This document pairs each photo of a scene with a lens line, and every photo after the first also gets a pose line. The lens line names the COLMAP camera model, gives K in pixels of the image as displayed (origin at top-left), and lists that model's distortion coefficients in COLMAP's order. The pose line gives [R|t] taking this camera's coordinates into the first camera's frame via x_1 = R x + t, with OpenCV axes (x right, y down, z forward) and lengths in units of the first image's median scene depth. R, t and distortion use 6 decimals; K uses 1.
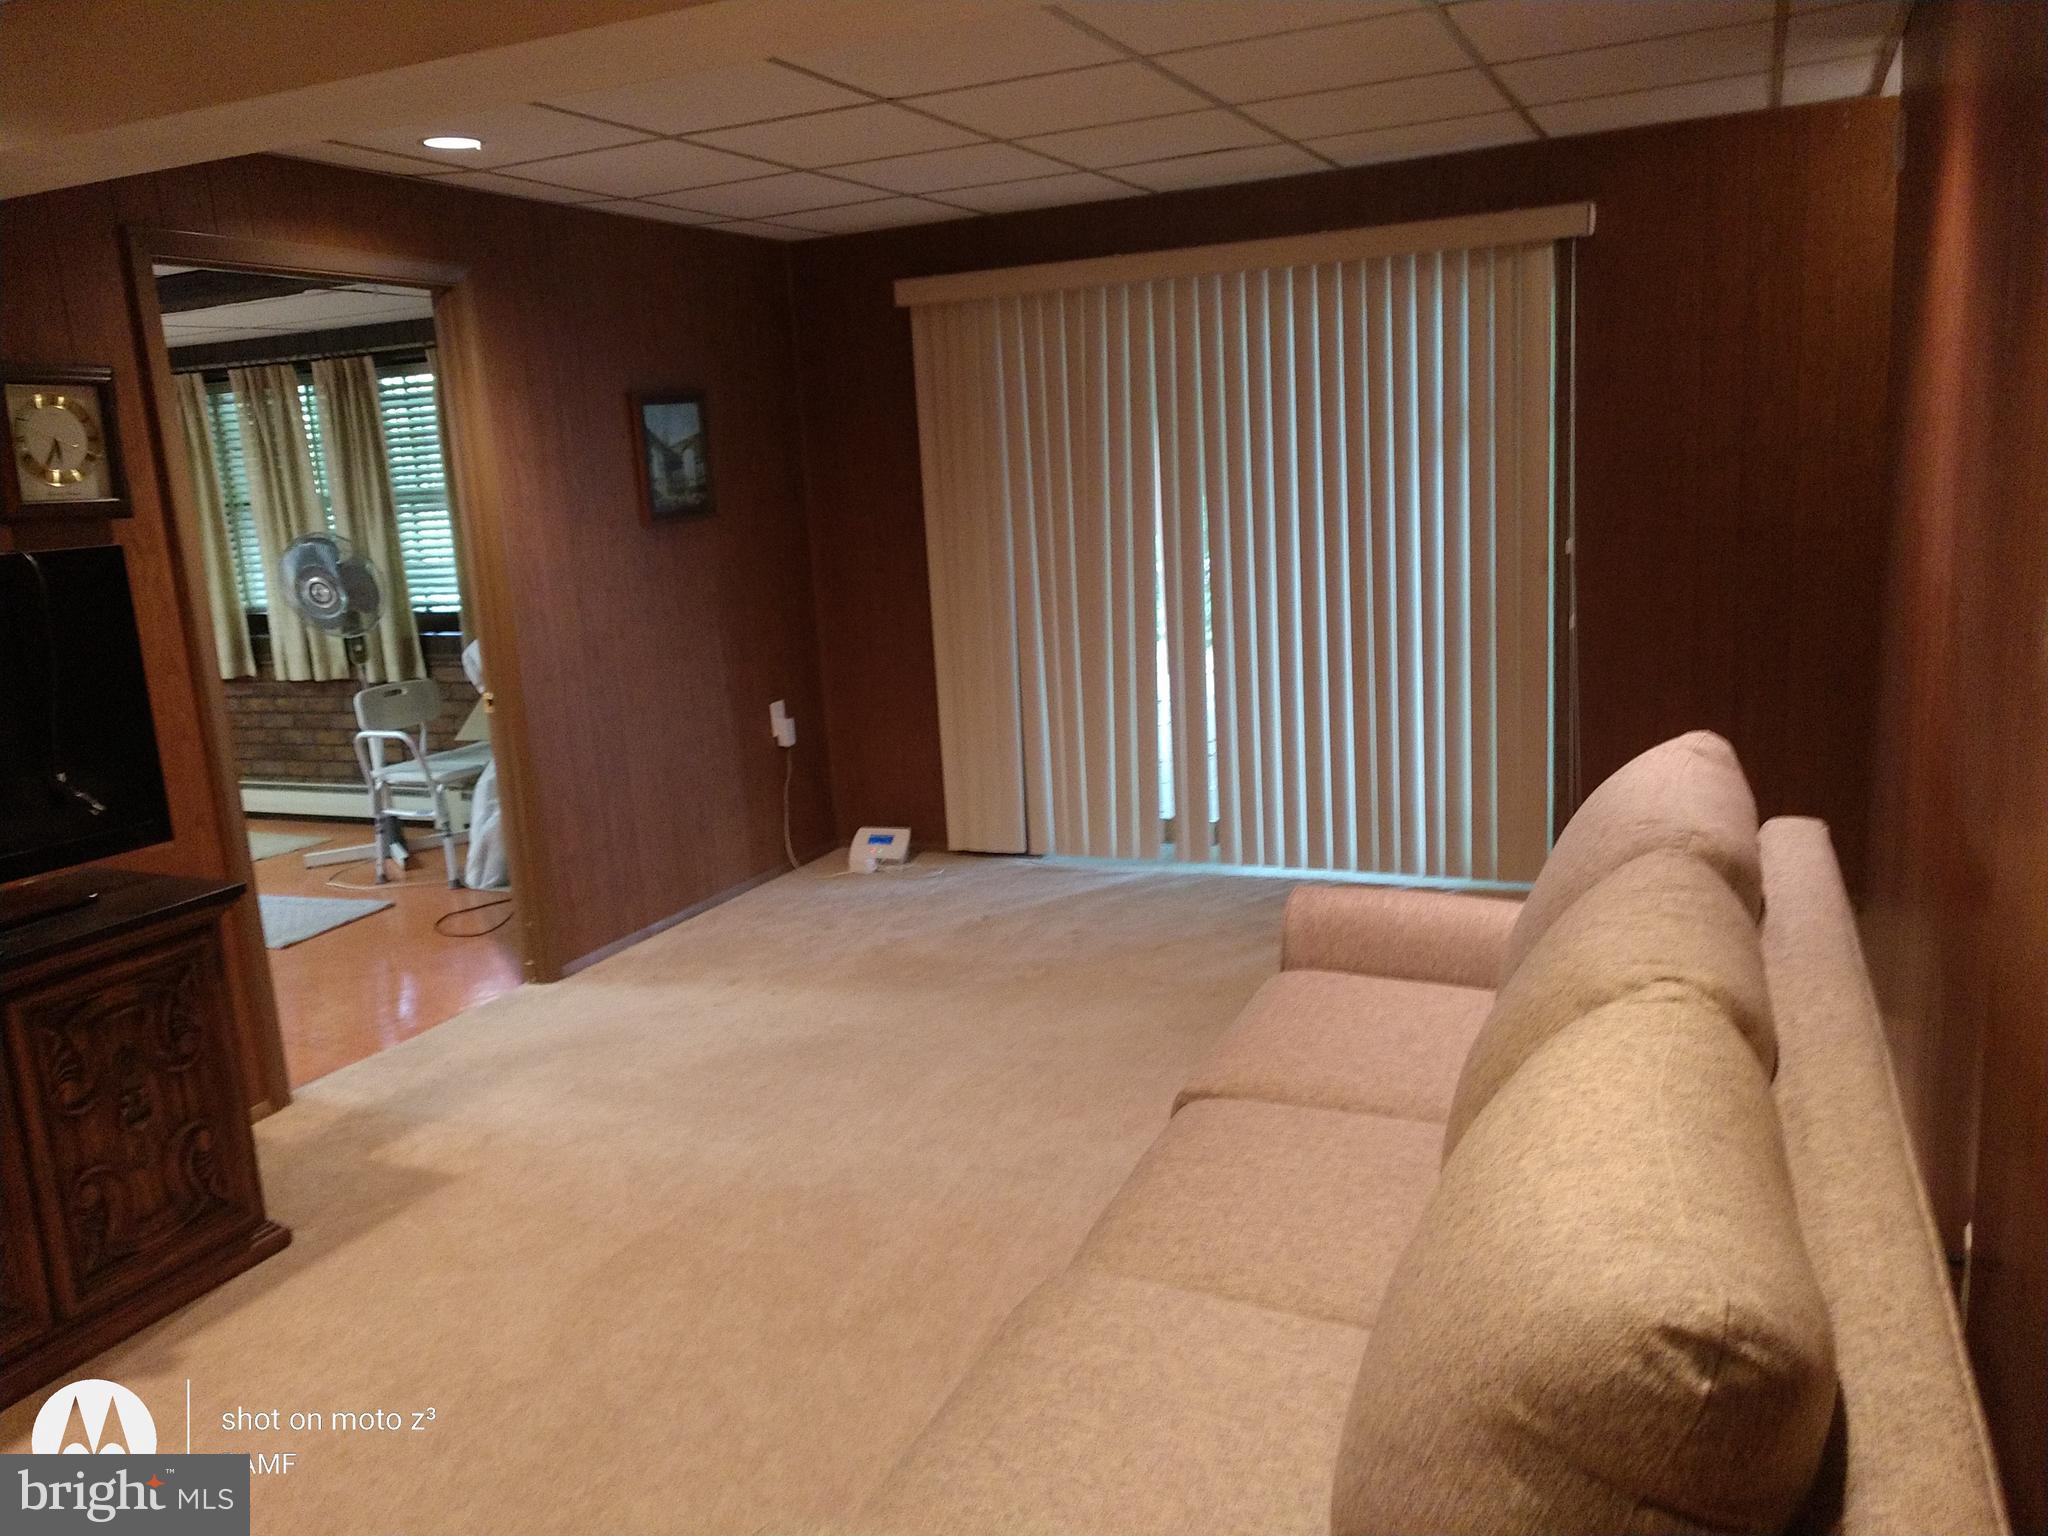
lens RADIAL K [[1585.2, 0, 1024.0], [0, 1585.2, 768.0], [0, 0, 1]] dist [0.050820, 0.000585]
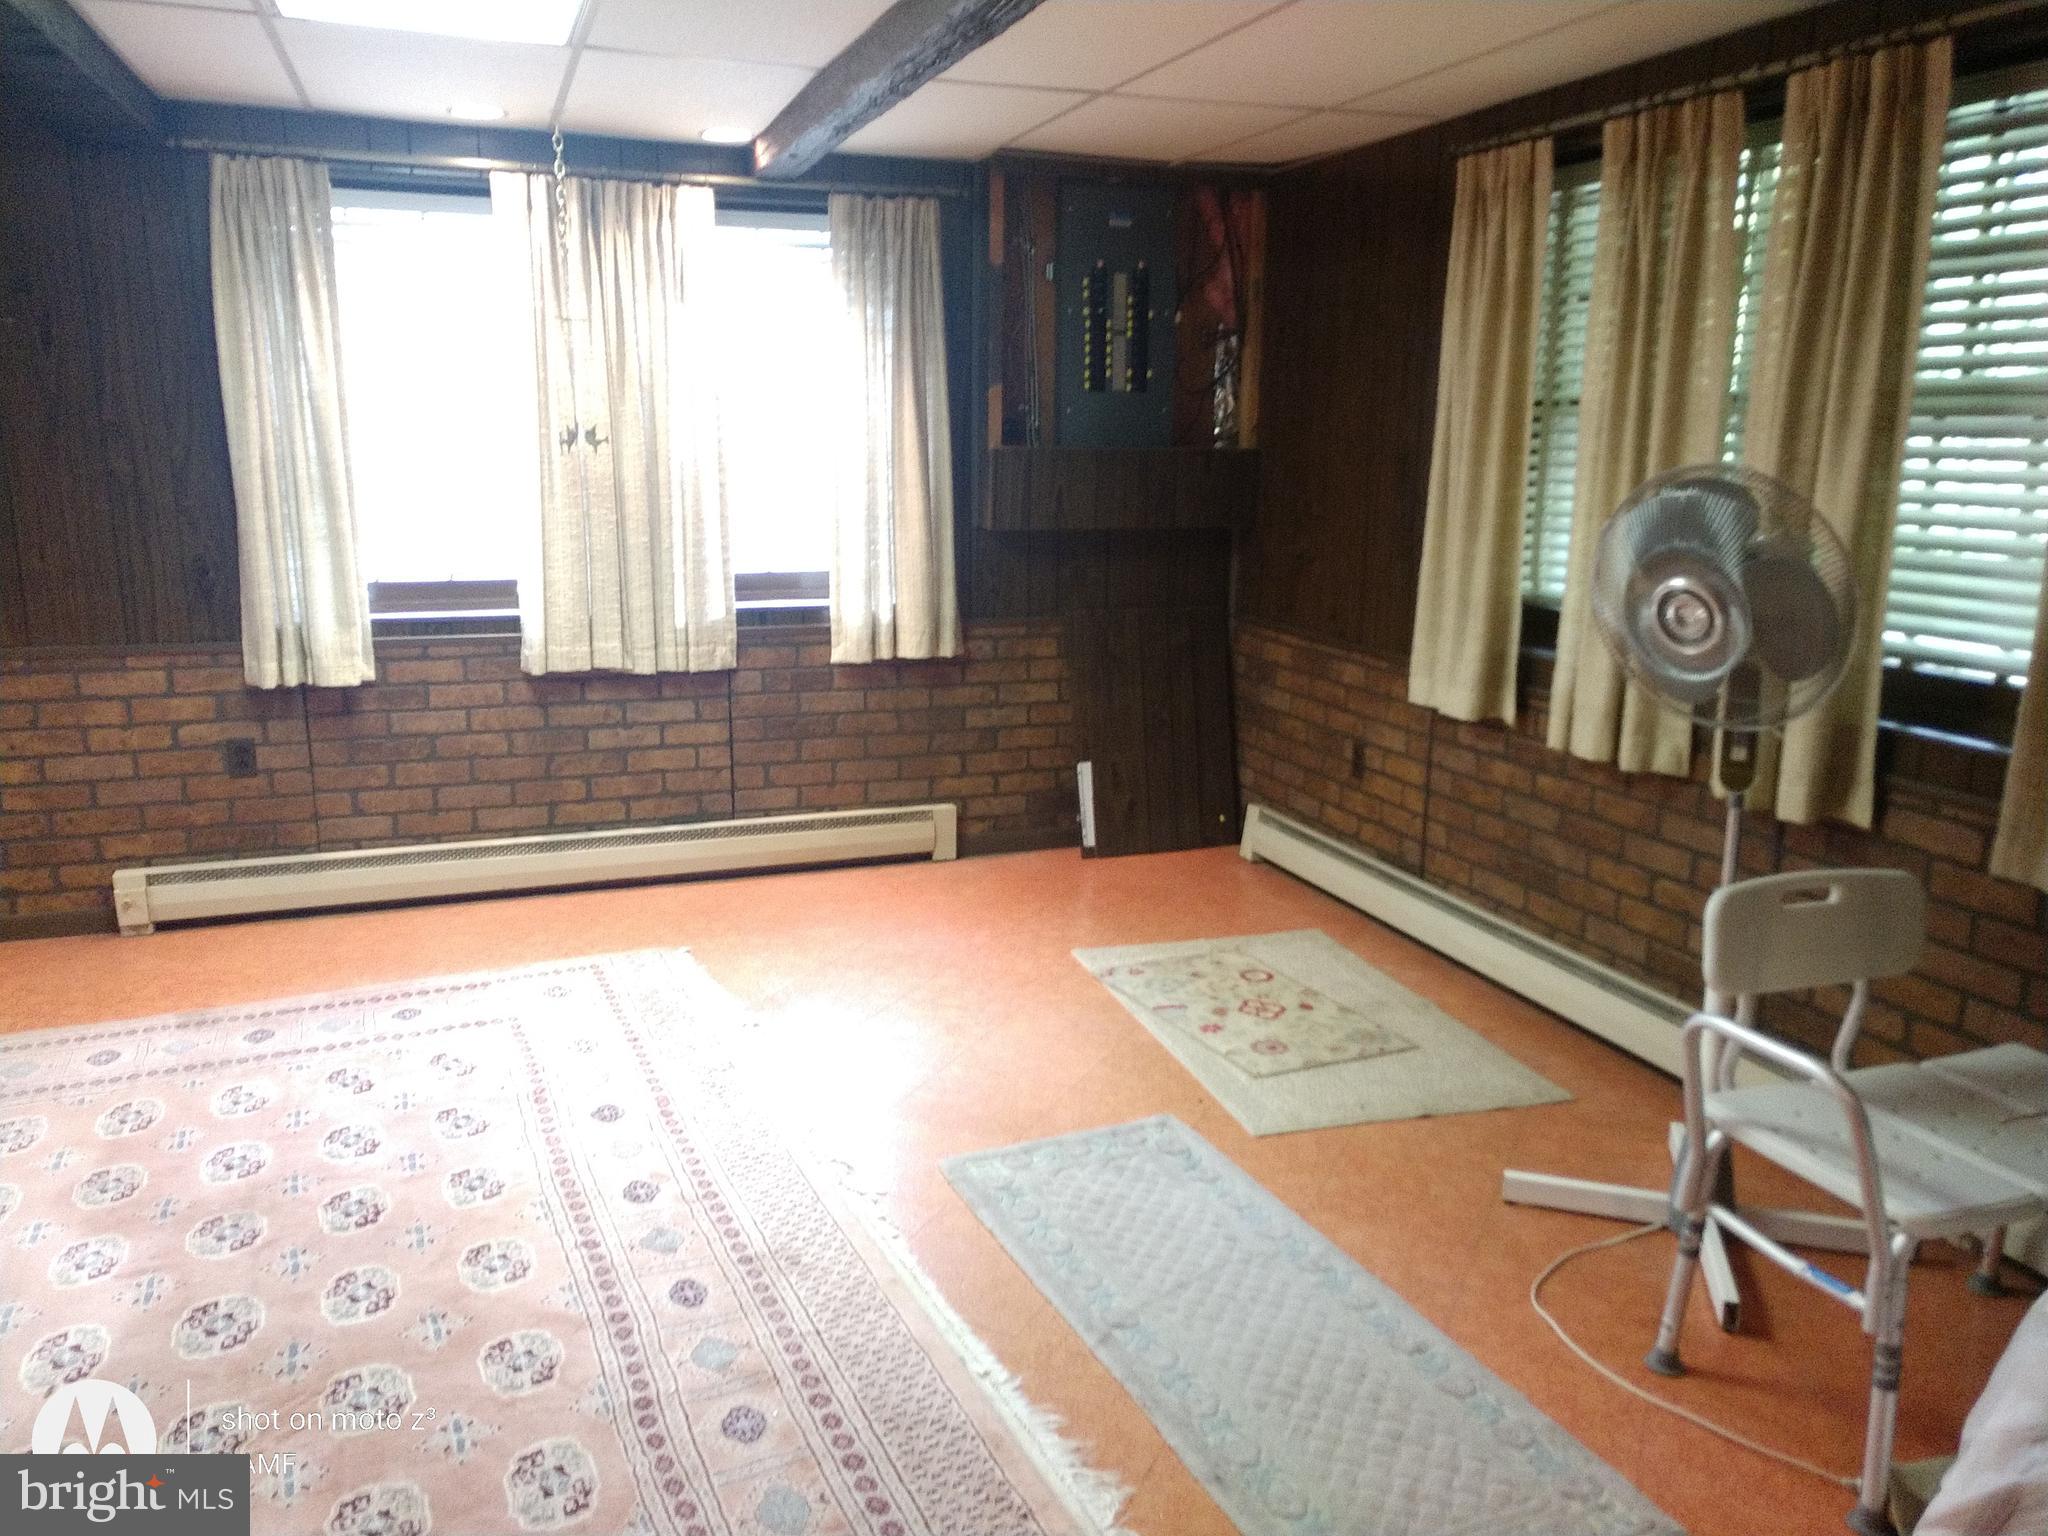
lens RADIAL K [[1527.7, 0, 1017.5], [0, 1527.7, 747.0], [0, 0, 1]] dist [0.030304, 0.001572]
pose [[0.696365, 0.212871, -0.685392, -0.248885], [-0.190979, 0.975529, 0.108947, -0.076282], [0.691811, 0.055029, 0.719978, 0.532398]]
